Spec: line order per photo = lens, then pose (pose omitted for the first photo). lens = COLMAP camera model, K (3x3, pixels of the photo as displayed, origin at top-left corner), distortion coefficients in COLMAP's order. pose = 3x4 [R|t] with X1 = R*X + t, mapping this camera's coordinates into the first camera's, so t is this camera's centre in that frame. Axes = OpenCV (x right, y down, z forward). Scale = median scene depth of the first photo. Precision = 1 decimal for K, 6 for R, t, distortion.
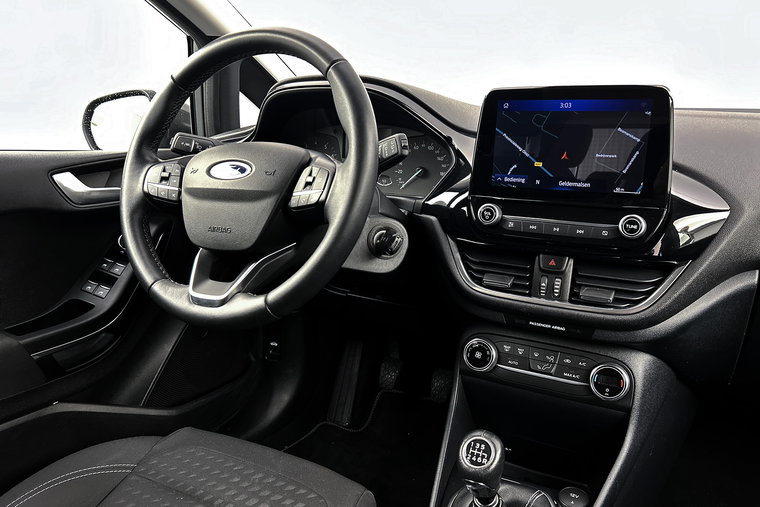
lens RADIAL K [[569.2, 0, 386.5], [0, 569.2, 260.4], [0, 0, 1]] dist [0.062761, -0.075209]
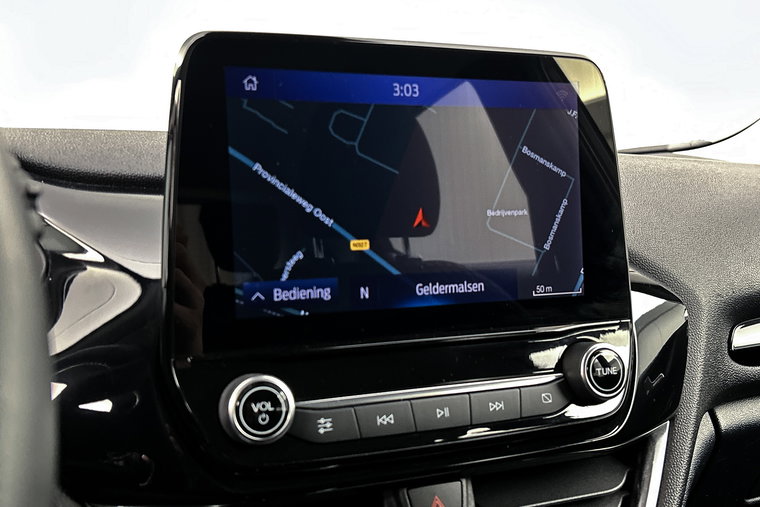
lens RADIAL K [[820.7, 0, 378.8], [0, 820.7, 259.1], [0, 0, 1]] dist [0.084097, 0.000000]
pose [[0.636277, -0.076043, 0.767703, -0.126600], [0.202733, 0.976636, -0.071289, -0.117944], [-0.744346, 0.200998, 0.636828, 0.652210]]
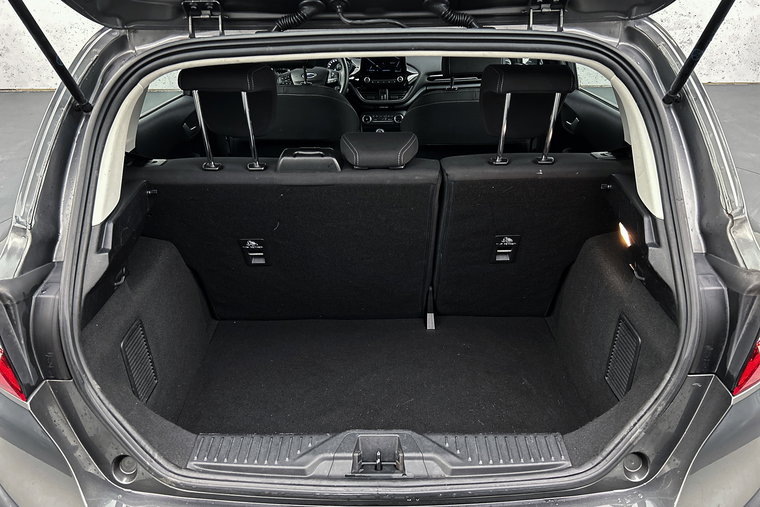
lens RADIAL K [[569.2, 0, 381.0], [0, 569.2, 256.2], [0, 0, 1]] dist [0.062761, -0.075209]
pose [[0.876962, -0.237254, 0.417908, -1.705769], [0.143834, 0.959351, 0.242811, 0.142719], [-0.458529, -0.152827, 0.875440, -2.739409]]
